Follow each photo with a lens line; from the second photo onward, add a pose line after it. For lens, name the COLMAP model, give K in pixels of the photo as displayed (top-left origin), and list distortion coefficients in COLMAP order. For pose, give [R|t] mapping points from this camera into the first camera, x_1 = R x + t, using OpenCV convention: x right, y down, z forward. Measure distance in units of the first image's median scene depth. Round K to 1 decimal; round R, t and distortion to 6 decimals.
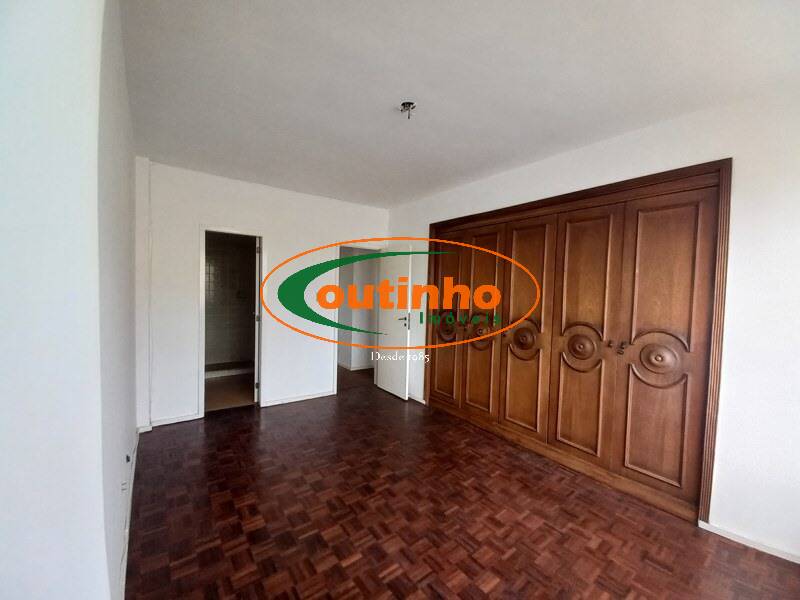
lens RADIAL K [[317.3, 0, 400.5], [0, 317.3, 301.5], [0, 0, 1]] dist [0.018158, -0.015635]
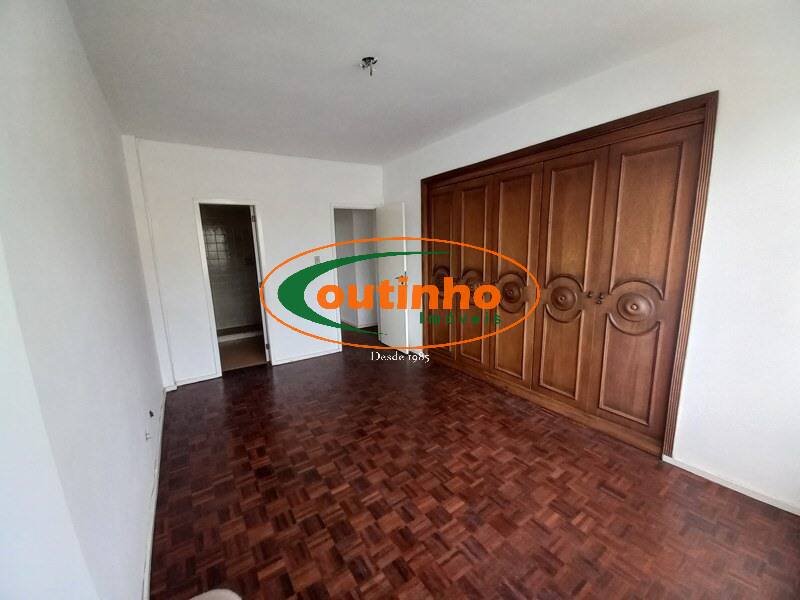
lens RADIAL K [[317.3, 0, 400.5], [0, 317.3, 301.5], [0, 0, 1]] dist [0.018158, -0.015635]
pose [[0.996589, -0.049402, -0.066097, 0.135165], [0.058359, 0.988247, 0.141290, -0.025909], [0.058341, -0.144666, 0.987759, -0.044330]]
